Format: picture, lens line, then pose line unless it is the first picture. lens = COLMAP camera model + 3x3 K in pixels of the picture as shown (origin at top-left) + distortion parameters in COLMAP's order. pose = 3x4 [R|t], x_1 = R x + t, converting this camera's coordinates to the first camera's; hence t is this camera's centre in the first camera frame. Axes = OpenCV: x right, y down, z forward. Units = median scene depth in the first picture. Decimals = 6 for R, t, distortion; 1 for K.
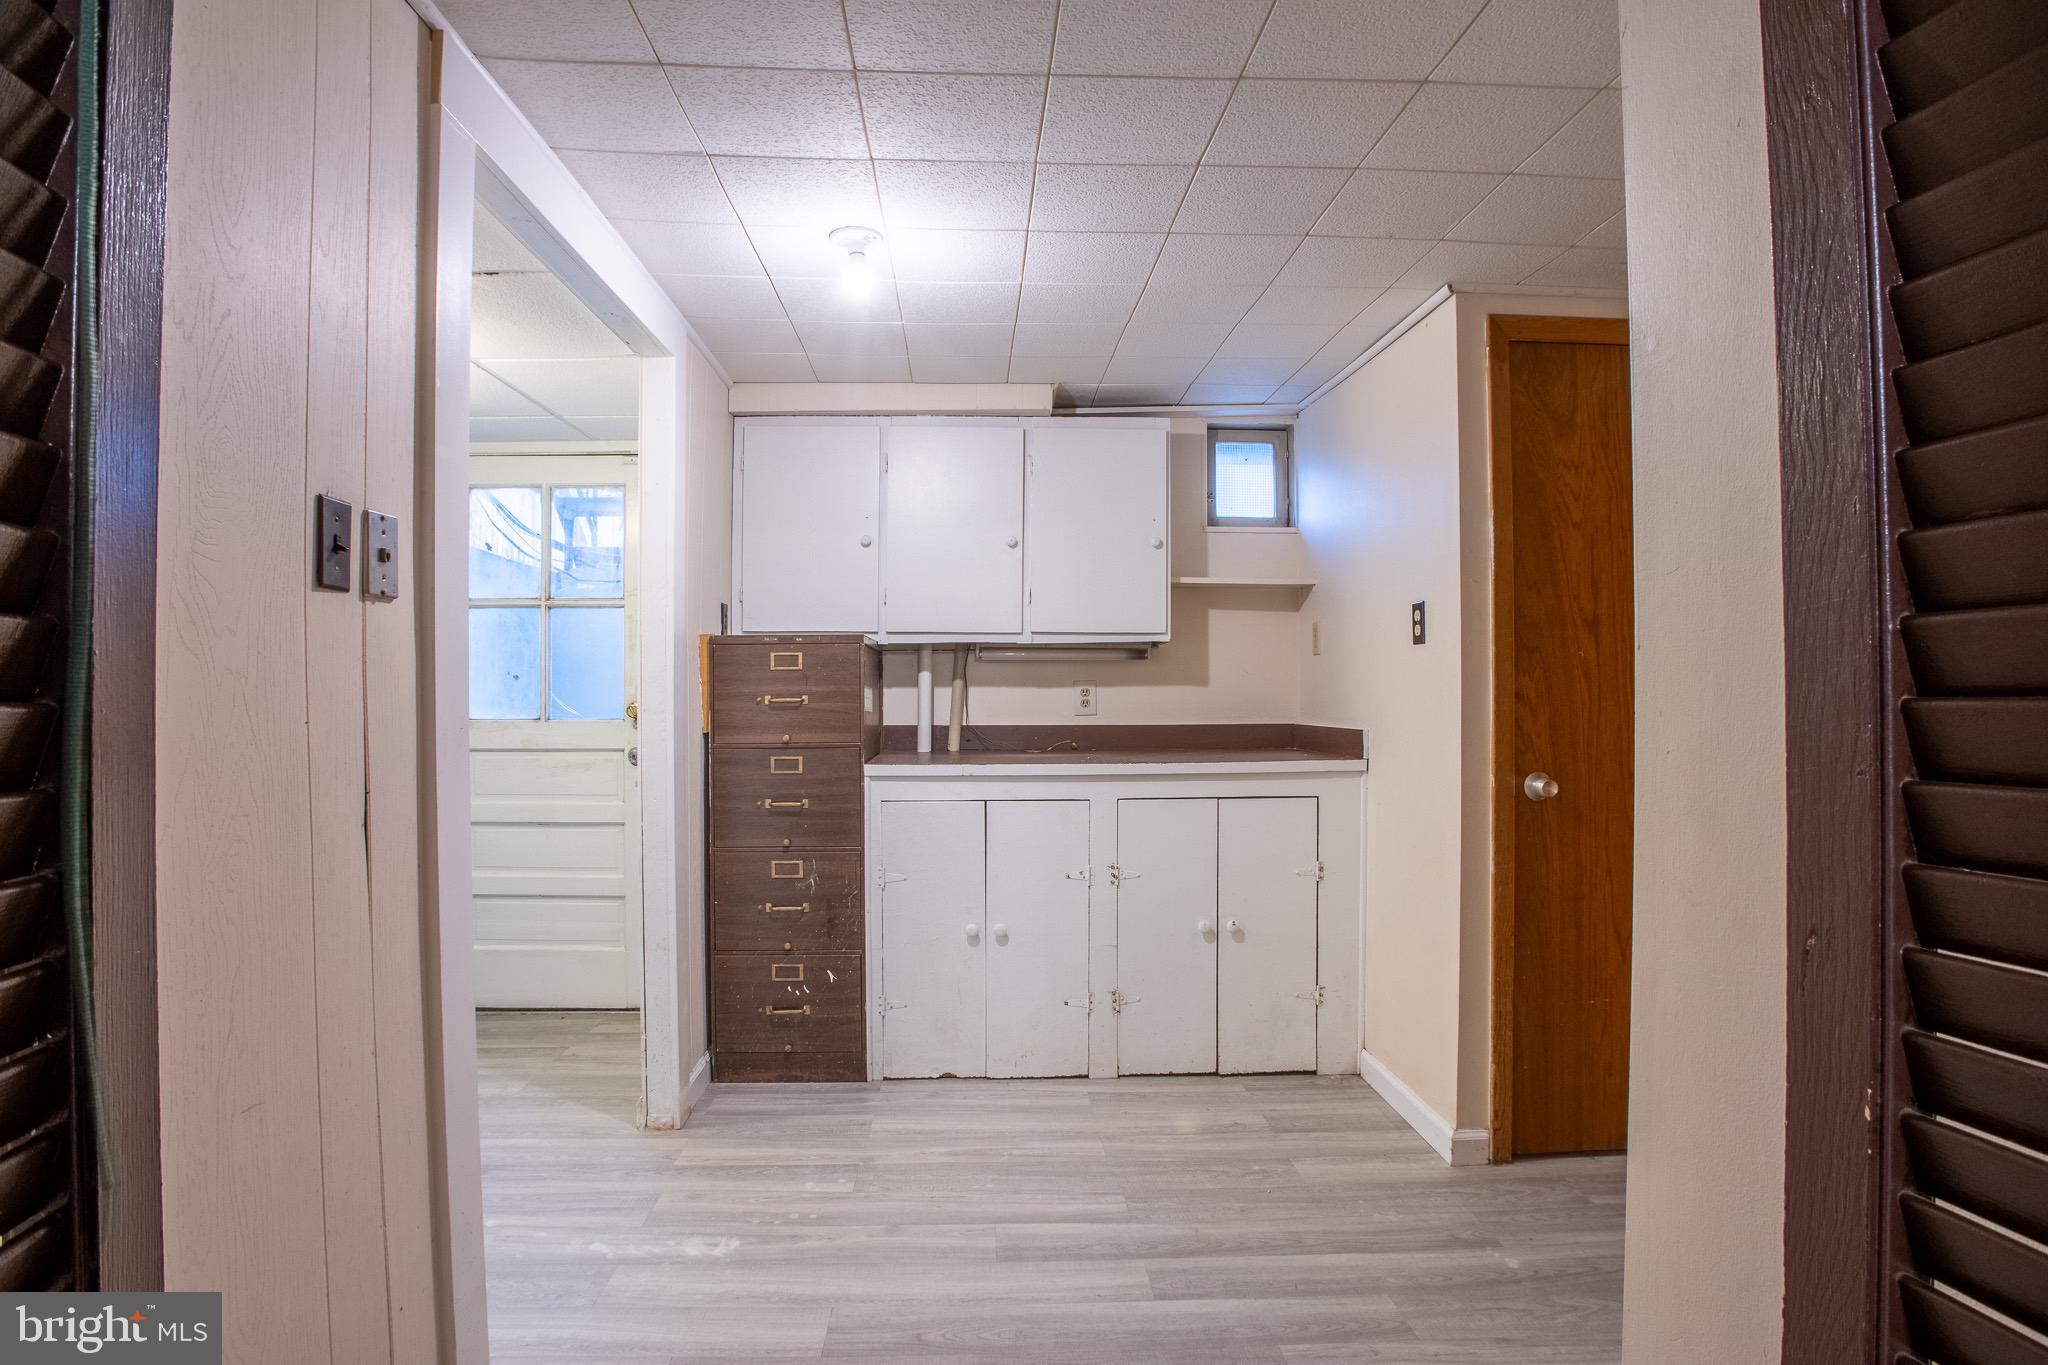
lens RADIAL K [[1075.8, 0, 1024.0], [0, 1075.8, 682.5], [0, 0, 1]] dist [-0.076215, 0.029209]
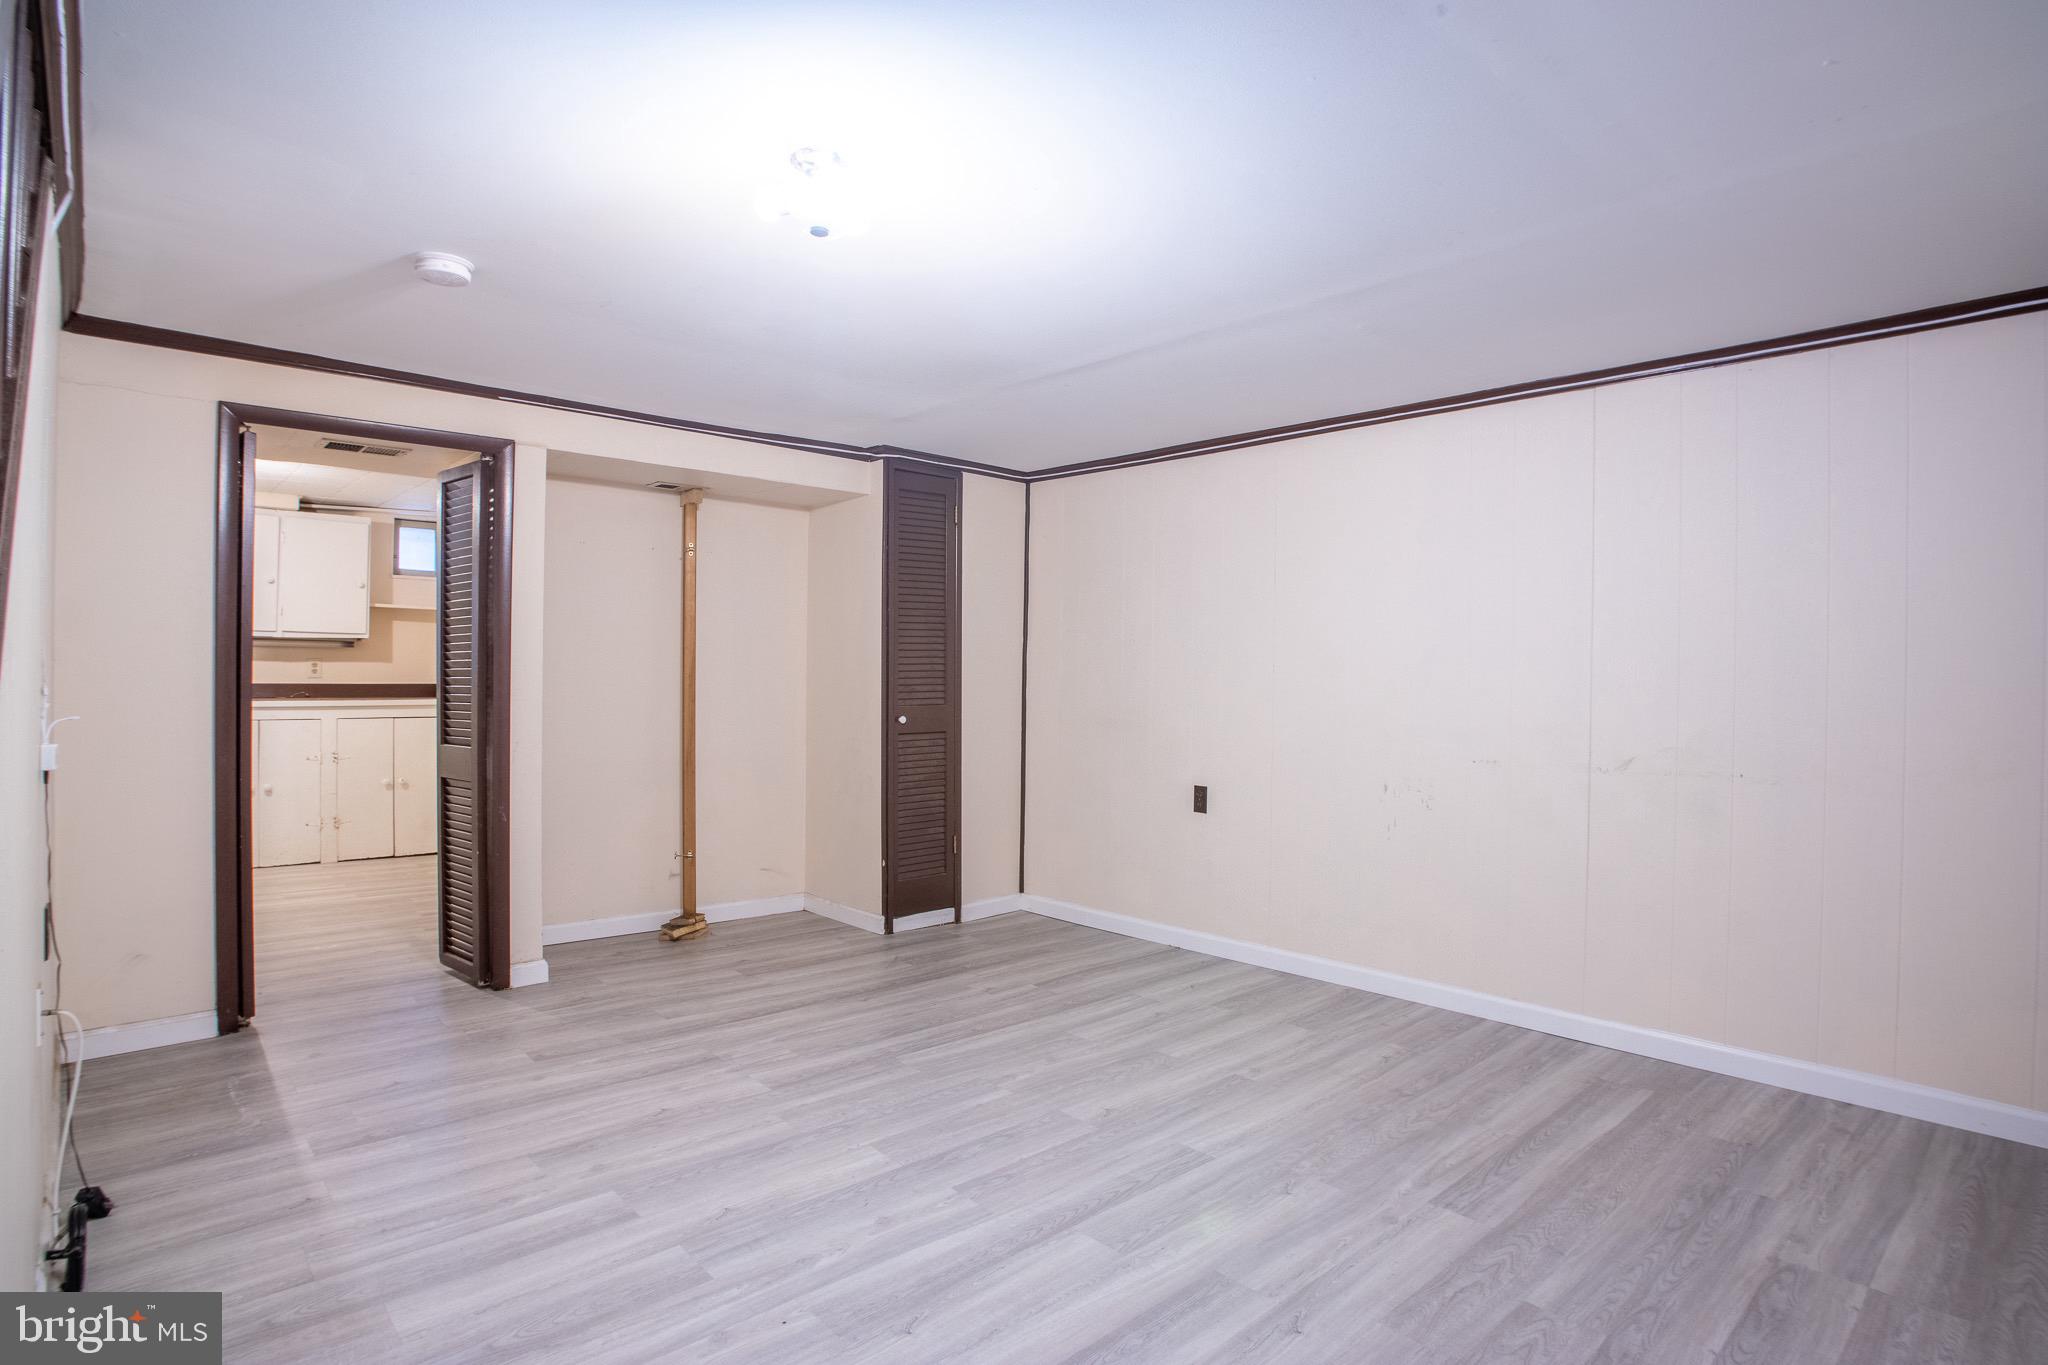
lens RADIAL K [[1075.8, 0, 1024.0], [0, 1075.8, 682.5], [0, 0, 1]] dist [-0.076215, 0.029209]
pose [[0.774807, 0.005841, 0.632170, -0.149167], [-0.013585, 0.999880, 0.007411, 0.011017], [-0.632051, -0.014330, 0.774794, -1.273759]]
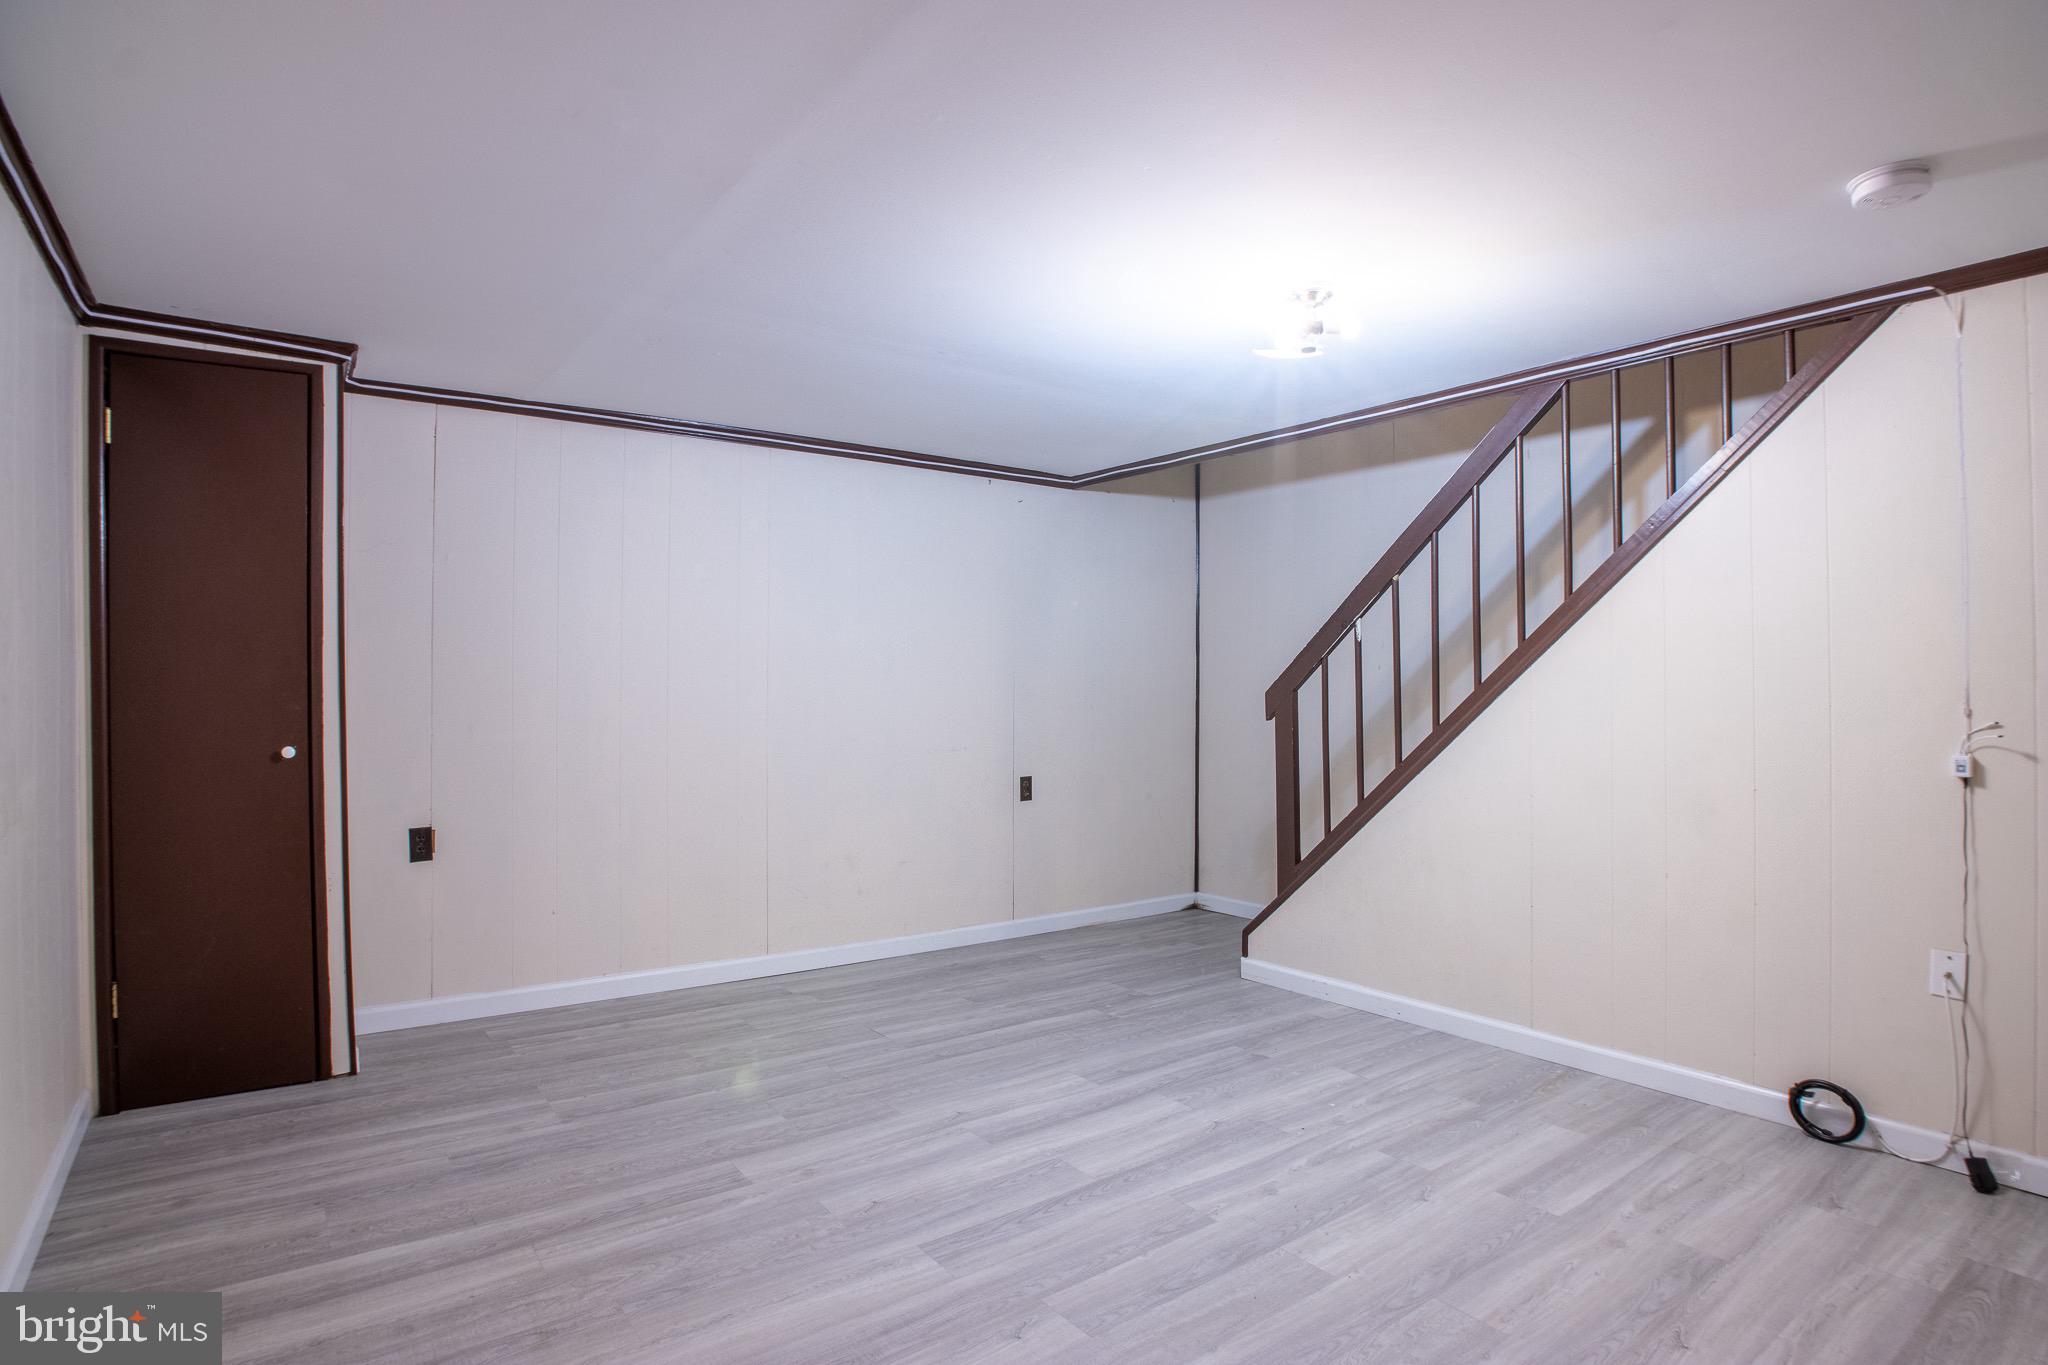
lens RADIAL K [[1075.8, 0, 1024.0], [0, 1075.8, 682.5], [0, 0, 1]] dist [-0.076215, 0.029209]
pose [[-0.833587, -0.000261, -0.552388, 0.812373], [-0.000622, 1.000000, 0.000466, 0.007989], [0.552387, 0.000732, -0.833587, -0.116824]]
